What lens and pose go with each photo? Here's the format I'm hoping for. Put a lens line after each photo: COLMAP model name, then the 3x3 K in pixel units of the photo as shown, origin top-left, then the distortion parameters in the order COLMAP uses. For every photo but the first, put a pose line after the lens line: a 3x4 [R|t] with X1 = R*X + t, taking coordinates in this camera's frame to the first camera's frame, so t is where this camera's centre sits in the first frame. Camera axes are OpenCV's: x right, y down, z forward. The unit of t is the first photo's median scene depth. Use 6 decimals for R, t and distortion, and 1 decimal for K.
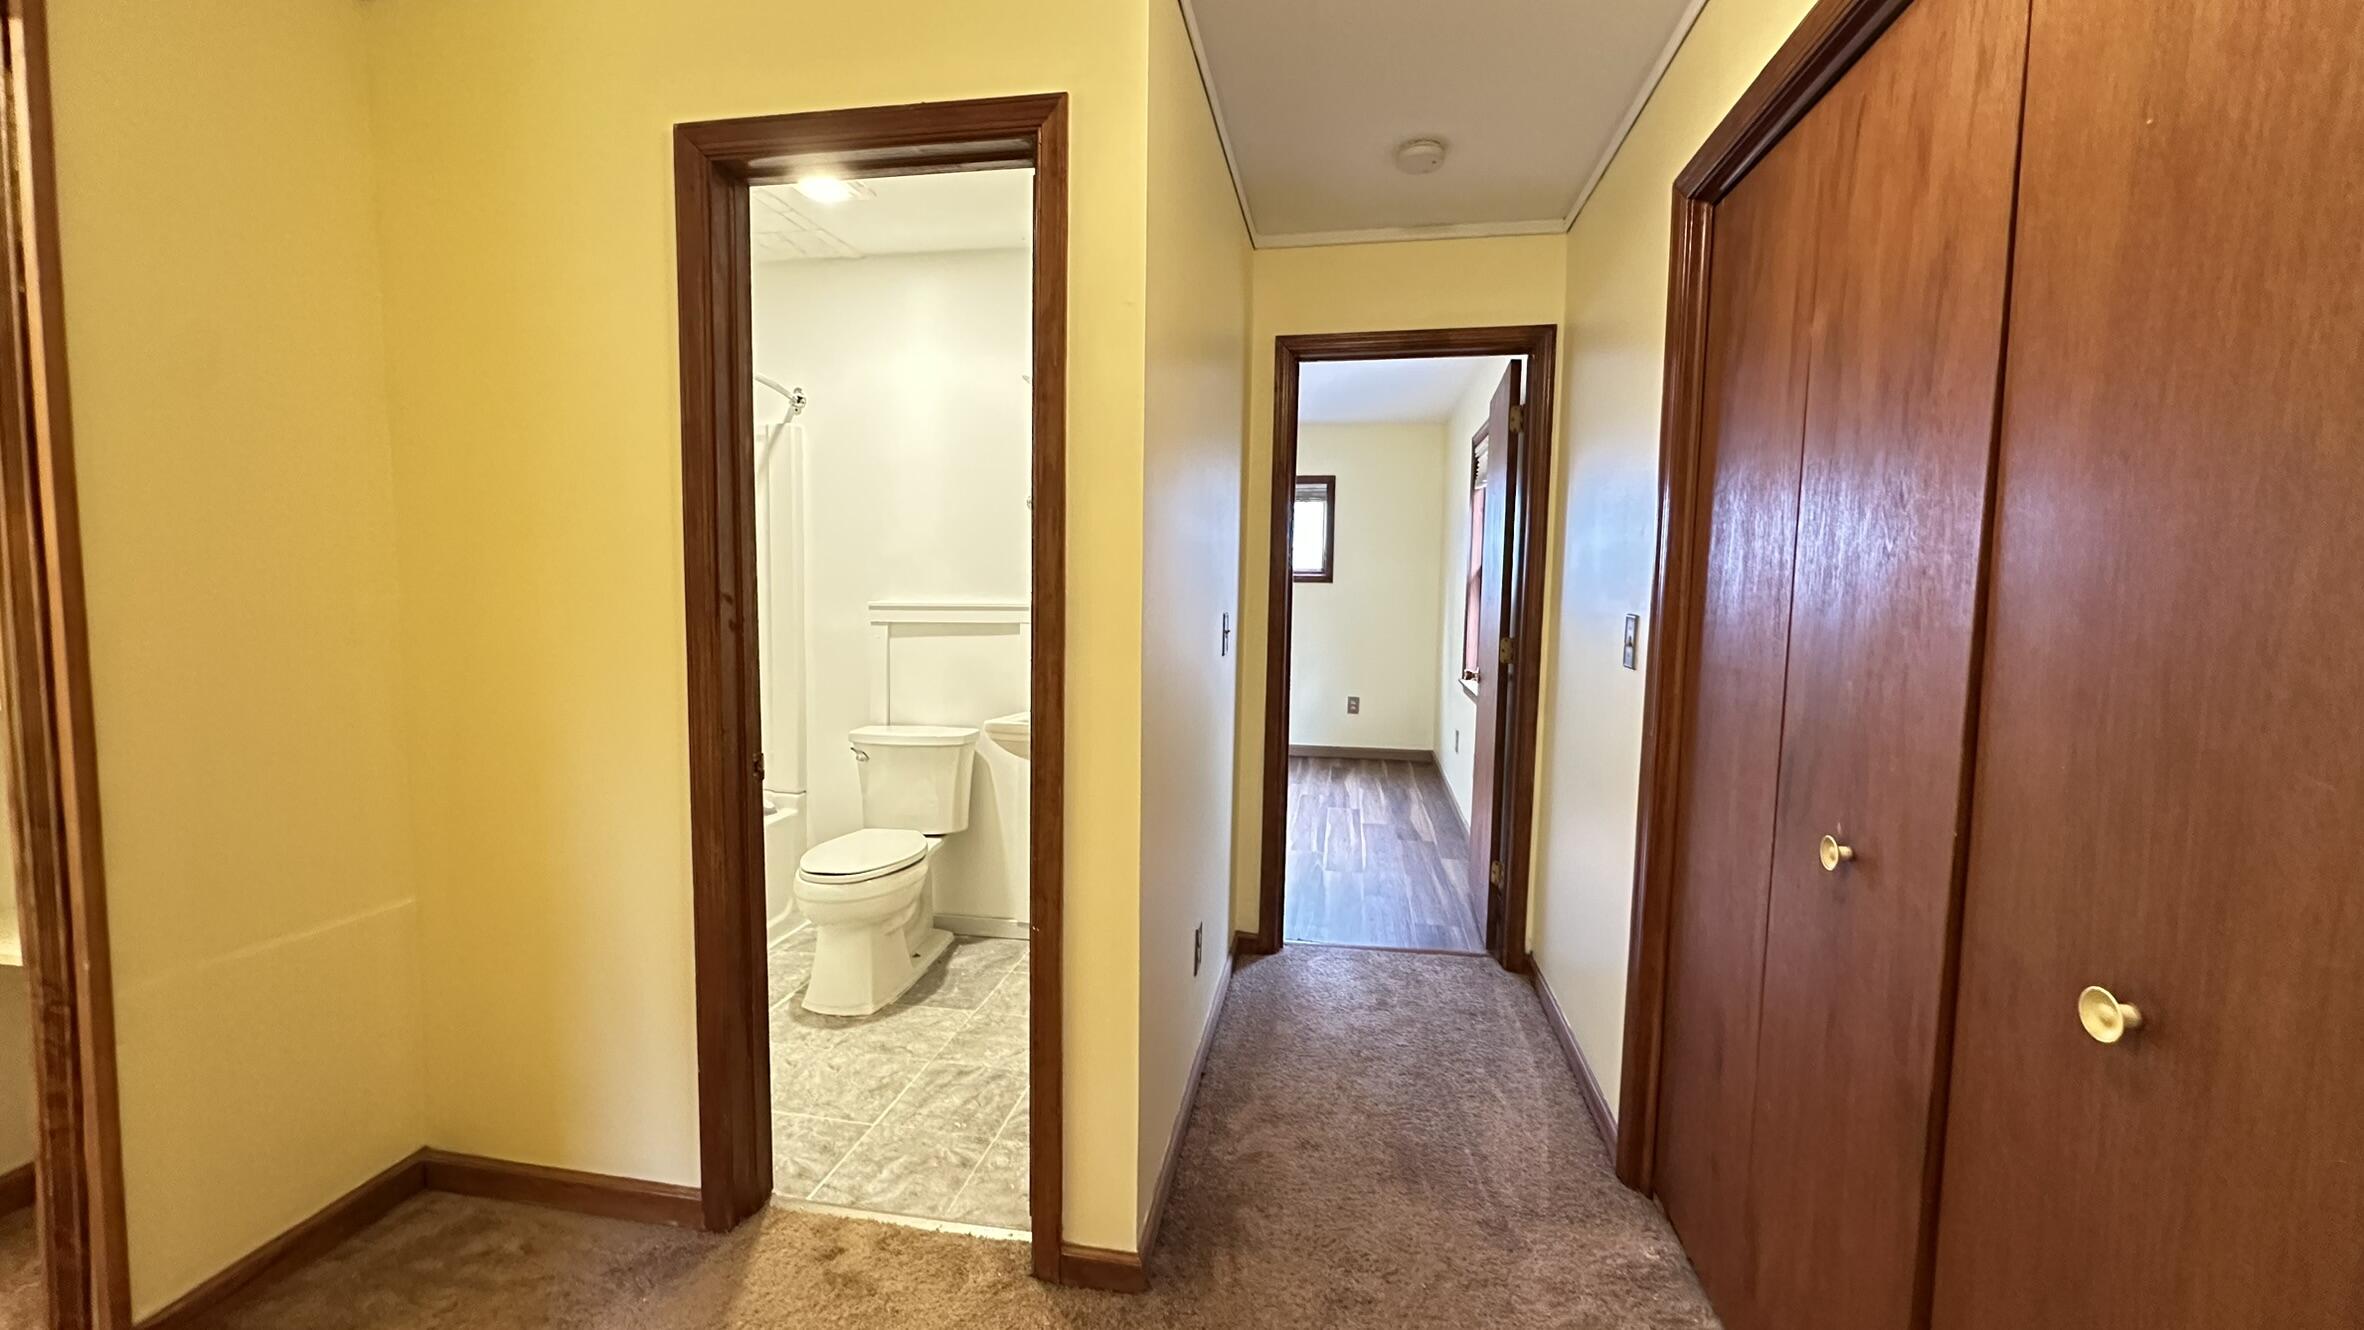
lens RADIAL K [[946.5, 0, 1168.1], [0, 946.5, 664.3], [0, 0, 1]] dist [-0.001039, 0.000284]
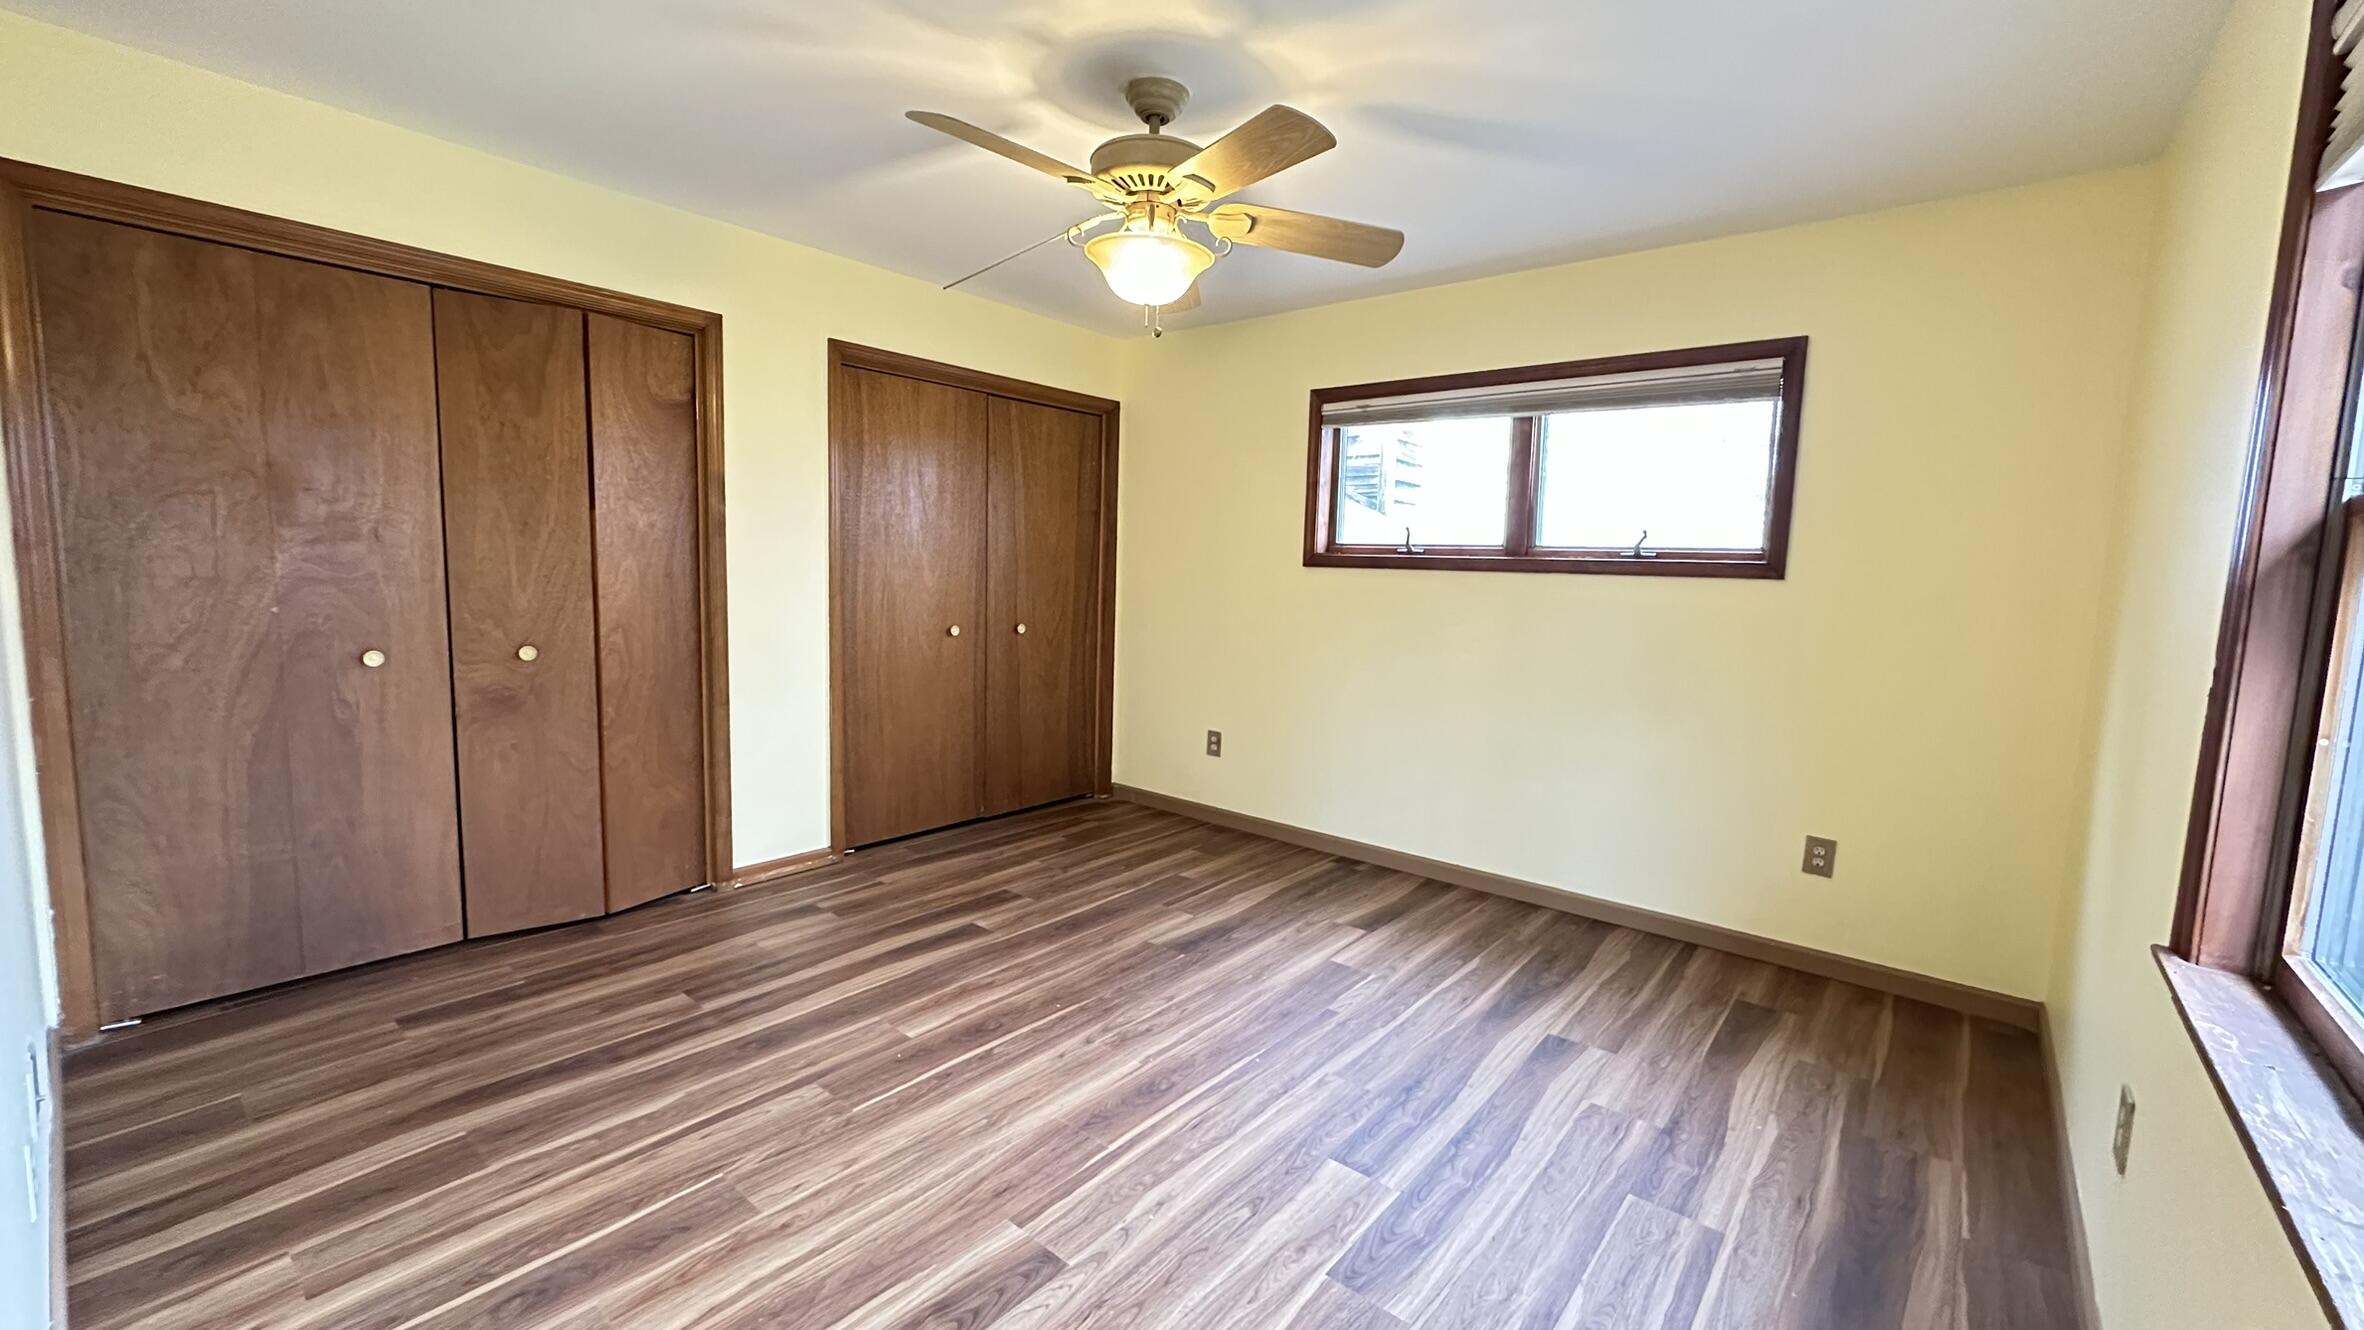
lens RADIAL K [[946.5, 0, 1168.1], [0, 946.5, 664.3], [0, 0, 1]] dist [-0.001039, 0.000284]
pose [[0.870854, 0.062092, -0.487604, 0.141675], [-0.053710, 0.998070, 0.031171, -0.044382], [0.488599, -0.000956, 0.872508, 0.468149]]
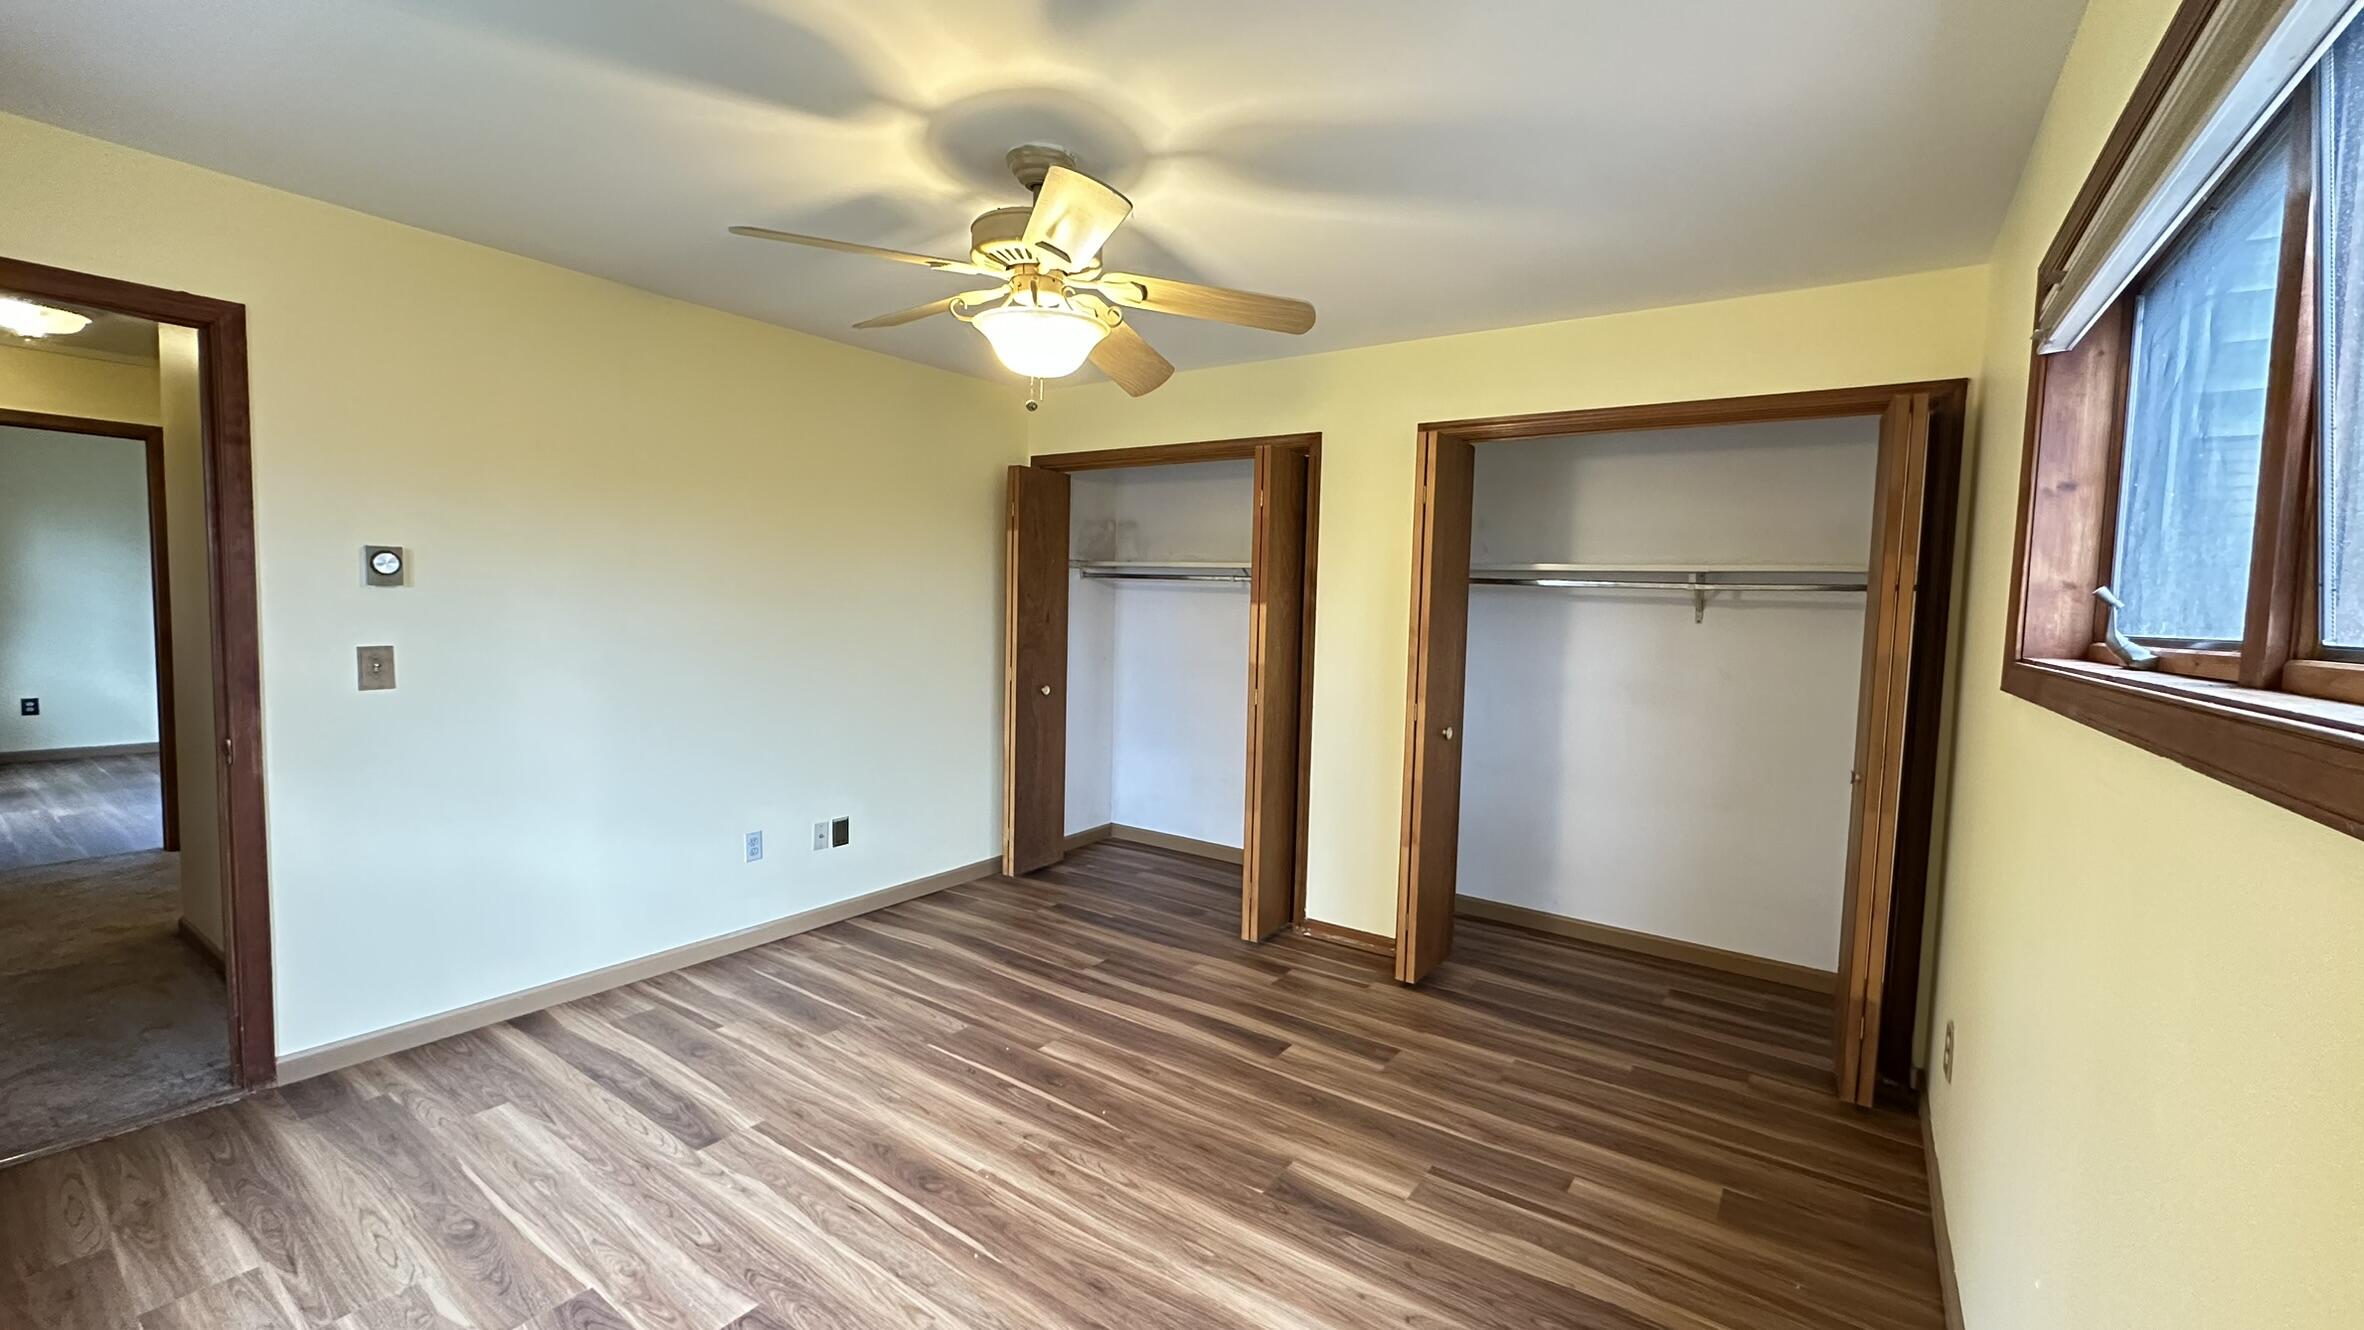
lens RADIAL K [[946.5, 0, 1168.1], [0, 946.5, 664.3], [0, 0, 1]] dist [-0.001039, 0.000284]
pose [[-0.418411, 0.030651, -0.907740, 0.235008], [-0.108200, 0.990631, 0.083324, -0.092632], [0.901790, 0.133081, -0.411175, 0.937662]]
